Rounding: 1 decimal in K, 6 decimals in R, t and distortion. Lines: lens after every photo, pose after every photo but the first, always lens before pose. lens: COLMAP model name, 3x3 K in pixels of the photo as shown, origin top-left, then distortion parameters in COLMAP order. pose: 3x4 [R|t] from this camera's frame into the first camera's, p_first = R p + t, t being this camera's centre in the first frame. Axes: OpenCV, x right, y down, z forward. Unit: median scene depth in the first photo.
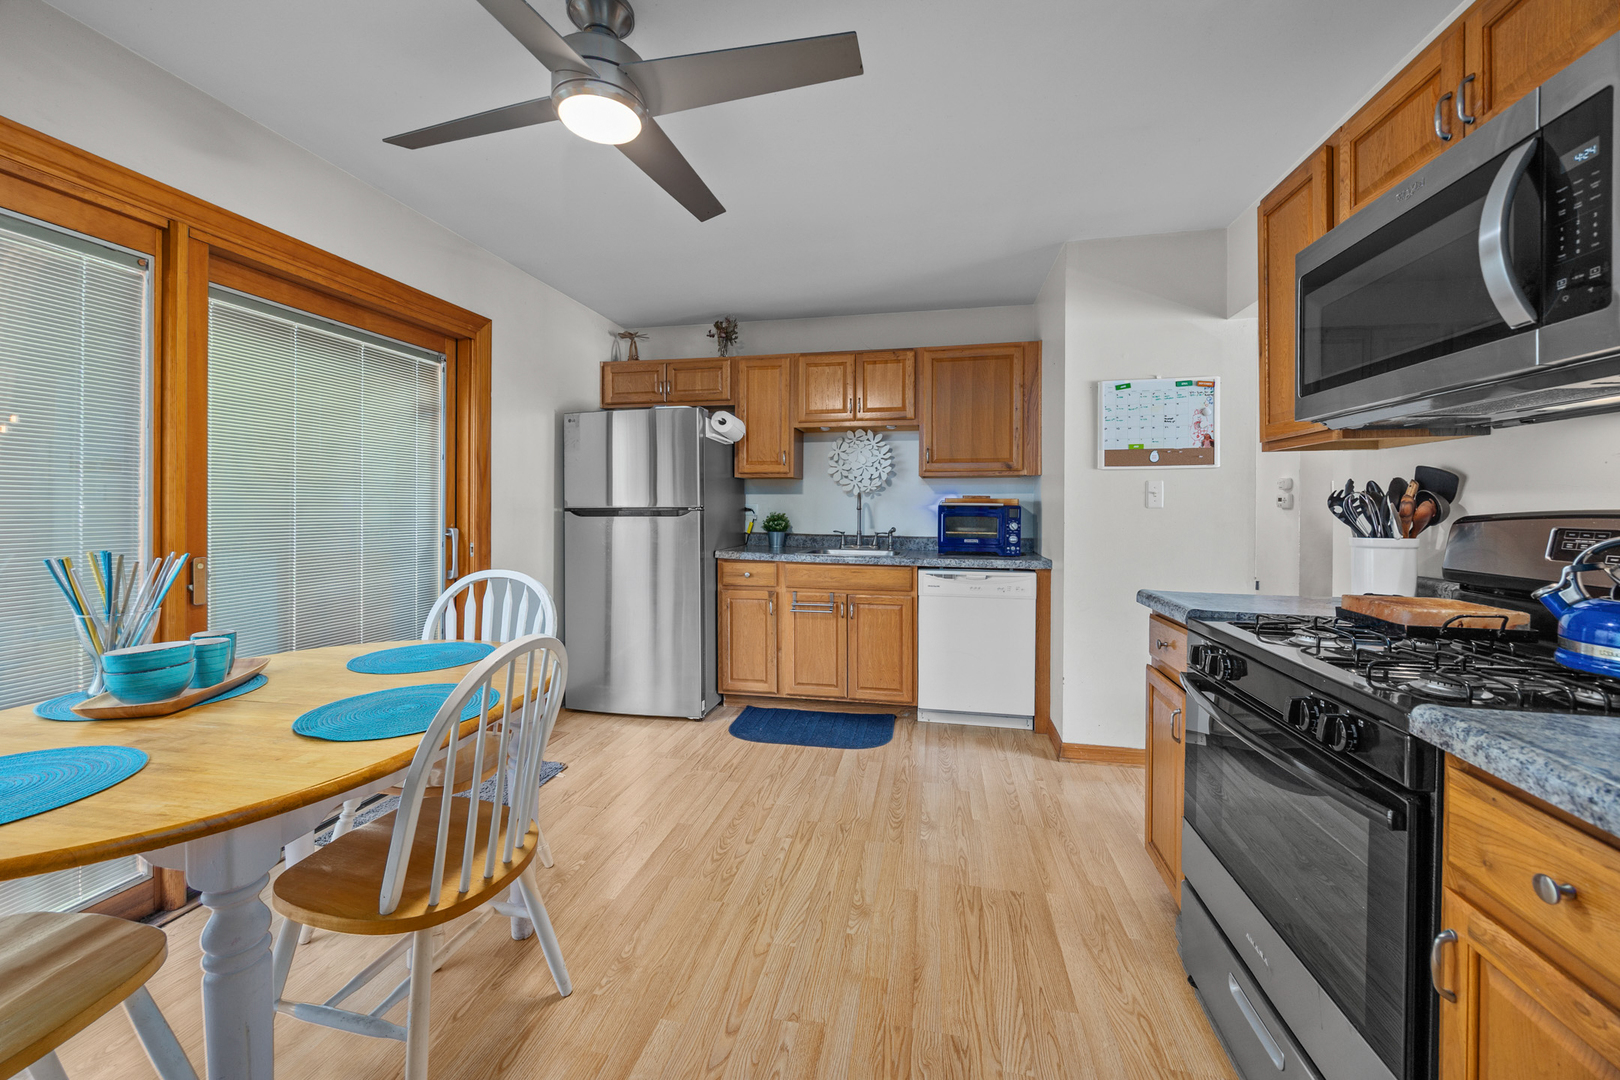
lens RADIAL K [[646.7, 0, 804.5], [0, 646.7, 520.5], [0, 0, 1]] dist [0.001530, 0.000055]
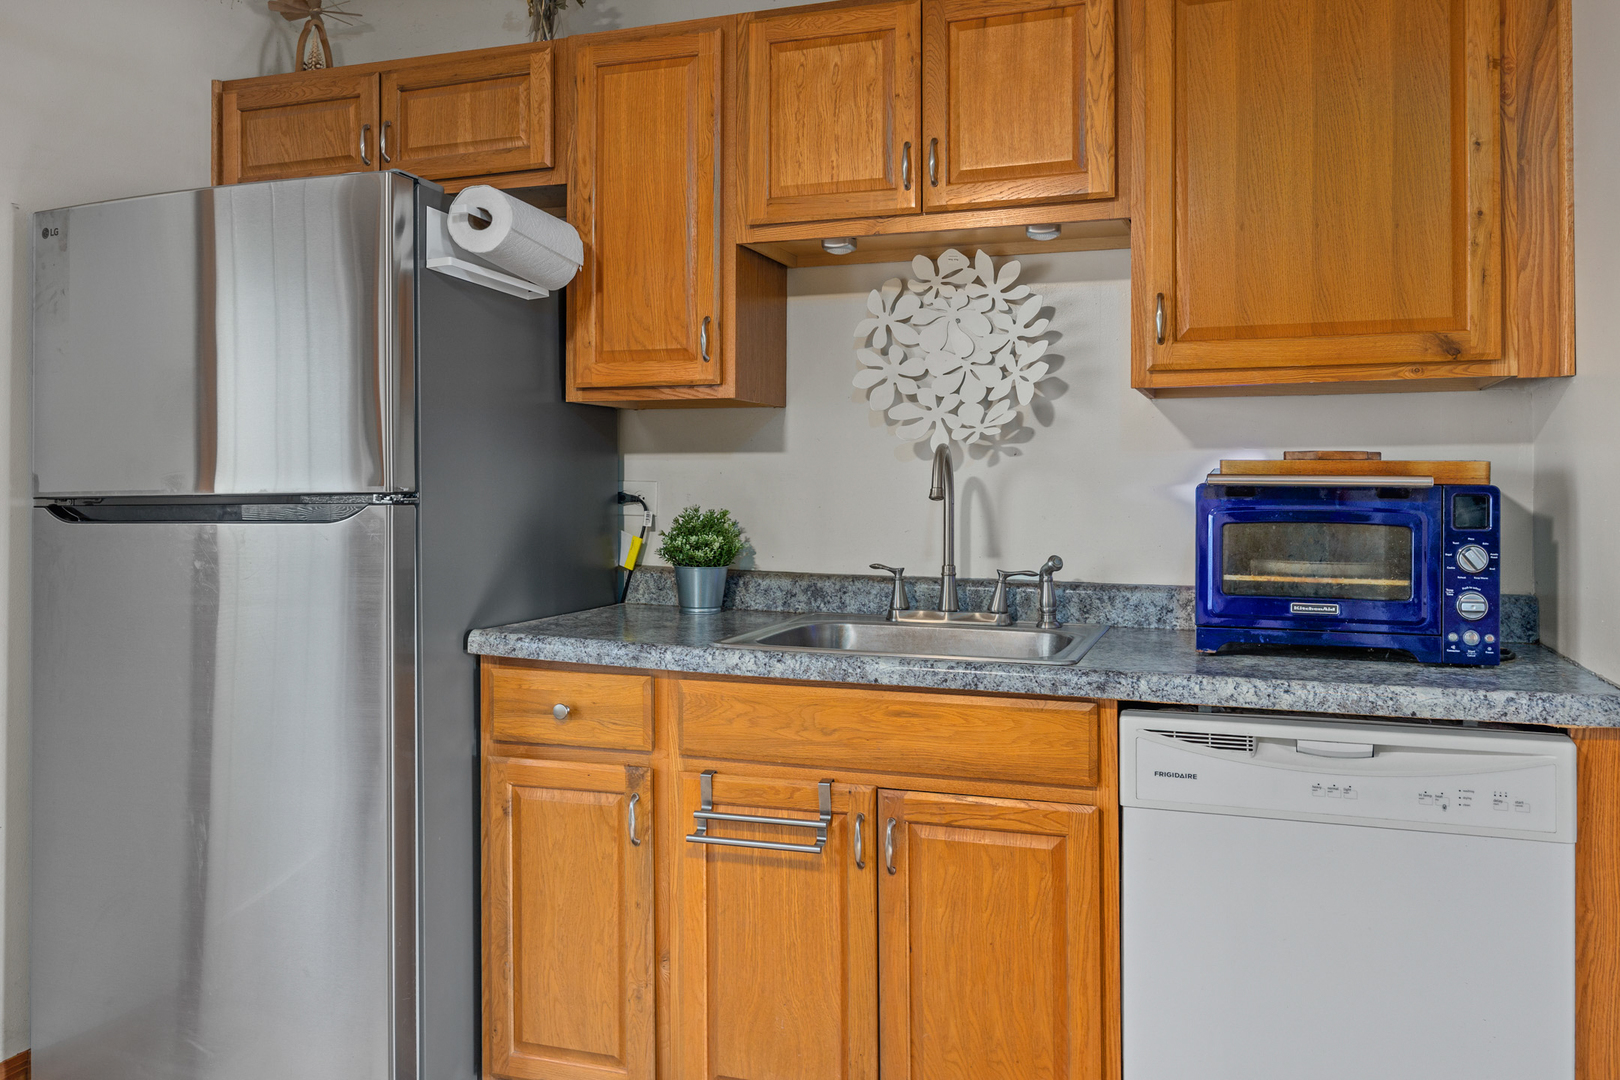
lens RADIAL K [[1261.0, 0, 810.6], [0, 1261.0, 485.6], [0, 0, 1]] dist [0.003011, 0.000500]
pose [[0.991261, -0.003168, -0.131877, 0.104637], [-0.000047, 0.999703, -0.024372, -0.008750], [0.131915, 0.024165, 0.990966, 0.394893]]
